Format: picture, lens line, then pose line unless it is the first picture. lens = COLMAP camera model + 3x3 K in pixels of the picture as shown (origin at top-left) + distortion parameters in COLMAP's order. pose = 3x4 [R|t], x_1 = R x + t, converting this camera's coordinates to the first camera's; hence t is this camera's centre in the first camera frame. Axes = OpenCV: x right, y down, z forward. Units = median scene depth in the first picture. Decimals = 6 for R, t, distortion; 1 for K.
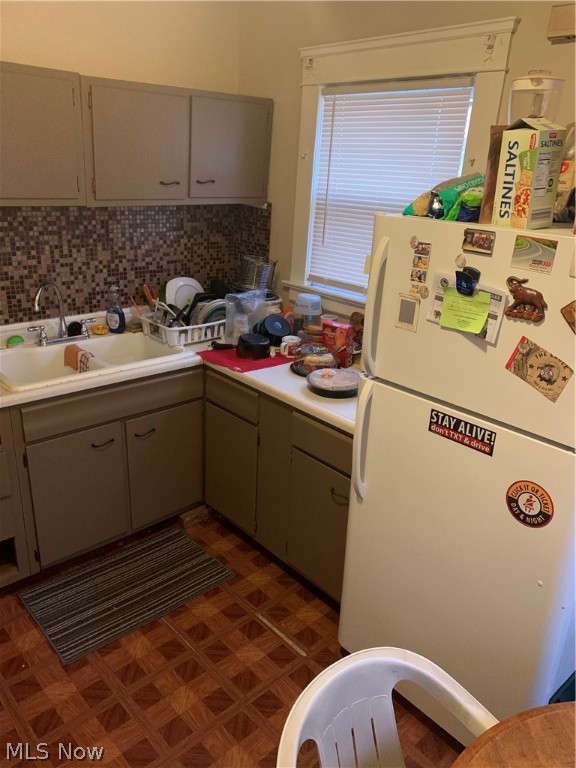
lens RADIAL K [[584.8, 0, 286.6], [0, 584.8, 385.9], [0, 0, 1]] dist [0.016082, -0.012014]
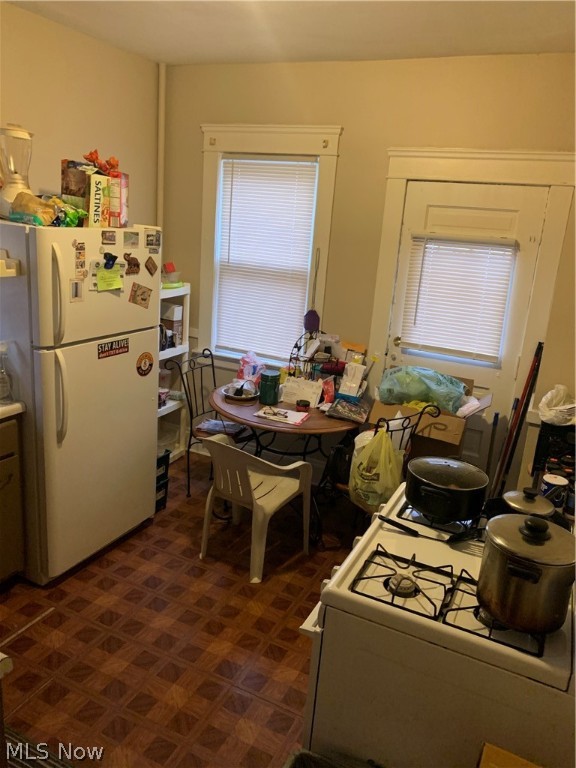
lens RADIAL K [[584.8, 0, 287.9], [0, 584.8, 382.0], [0, 0, 1]] dist [0.016082, -0.012014]
pose [[-0.353979, -0.328950, 0.875494, -1.527371], [0.236963, 0.874014, 0.424203, -0.477072], [-0.904736, 0.357618, -0.231434, 1.052769]]
